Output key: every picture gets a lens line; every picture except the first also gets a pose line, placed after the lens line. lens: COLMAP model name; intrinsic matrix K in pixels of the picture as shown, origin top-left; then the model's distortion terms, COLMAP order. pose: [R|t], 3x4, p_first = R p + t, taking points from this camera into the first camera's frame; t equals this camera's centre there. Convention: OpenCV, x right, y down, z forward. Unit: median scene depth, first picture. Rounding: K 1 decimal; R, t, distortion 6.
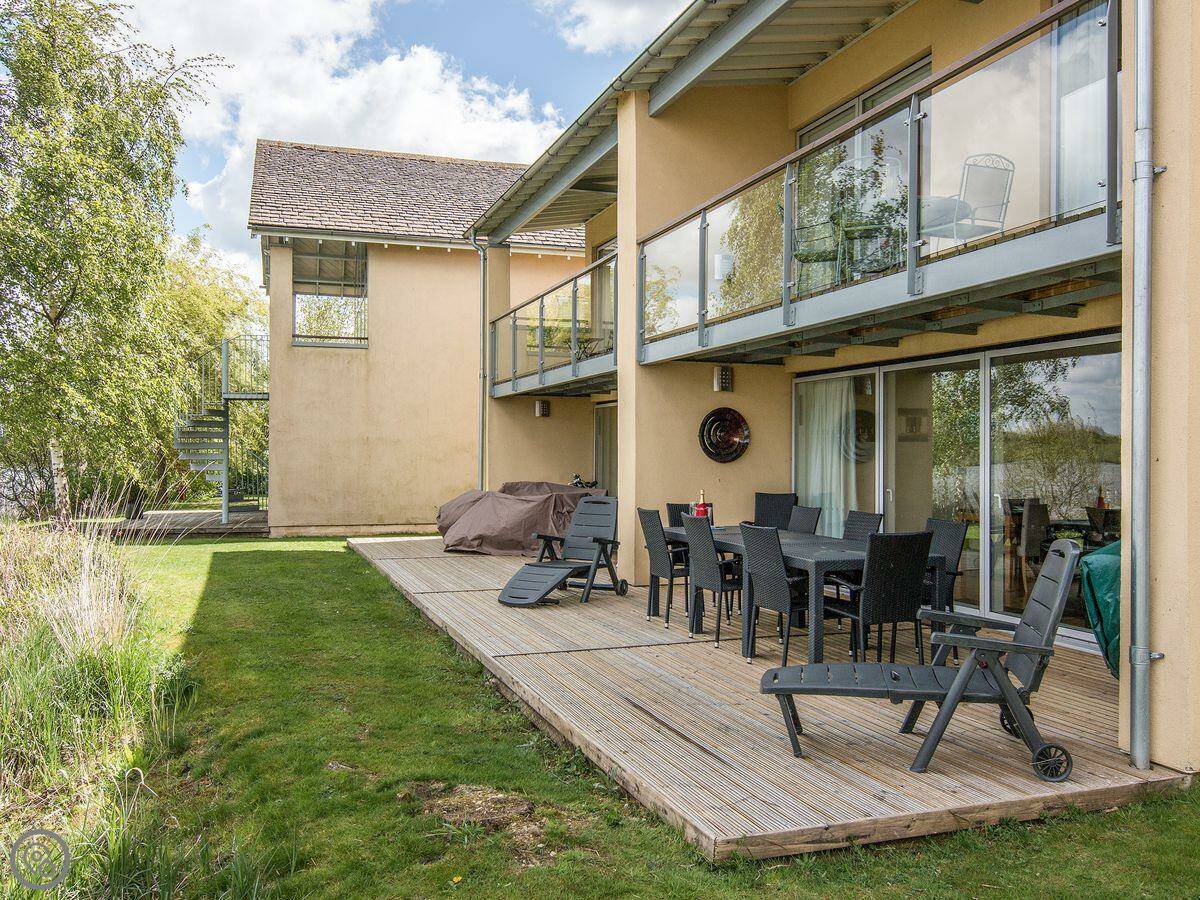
lens RADIAL K [[1028.8, 0, 602.5], [0, 1028.8, 455.7], [0, 0, 1]] dist [-0.004086, 0.004593]
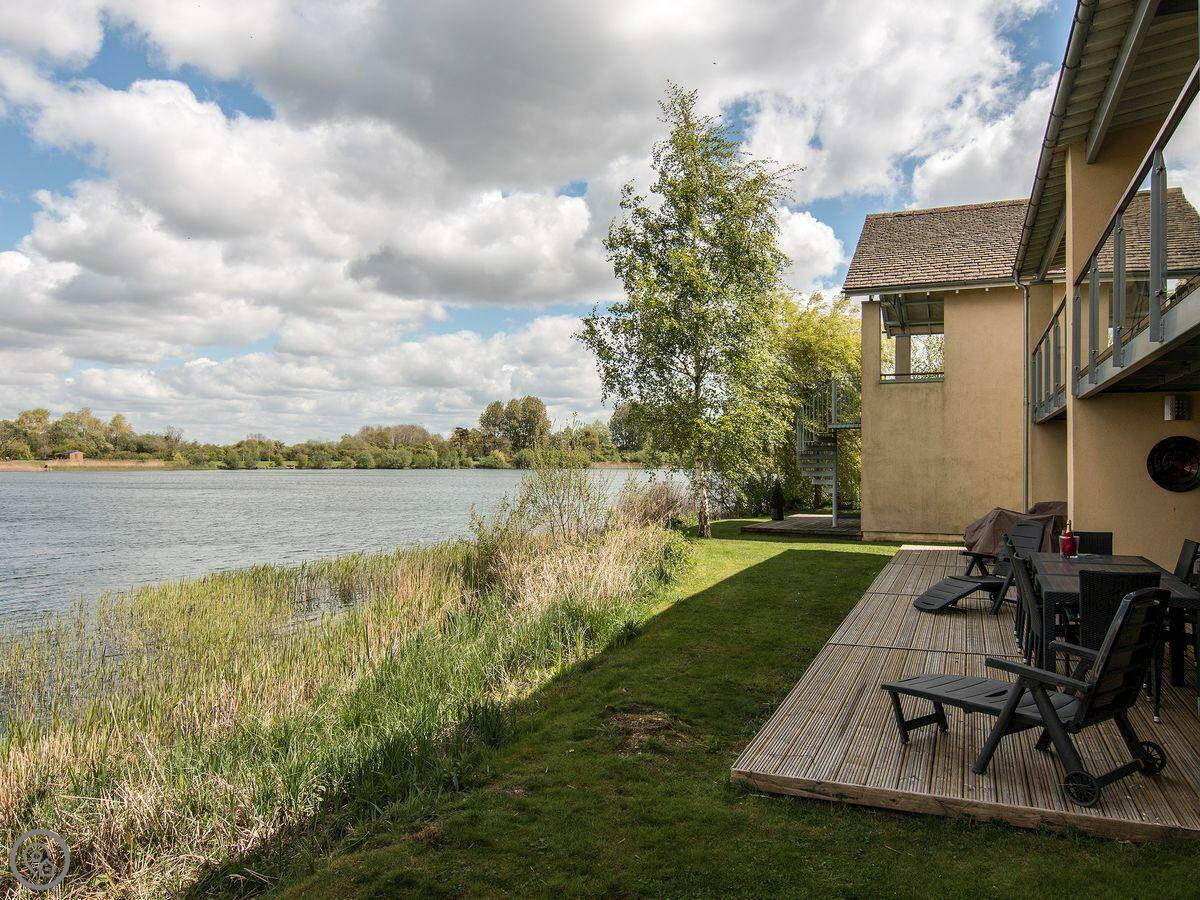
lens RADIAL K [[912.9, 0, 603.8], [0, 912.9, 450.9], [0, 0, 1]] dist [-0.012547, -0.006153]
pose [[0.739594, -0.009010, -0.672993, 0.183010], [-0.000276, 0.999906, -0.013690, -0.012391], [0.673053, 0.010310, 0.739522, -0.016385]]
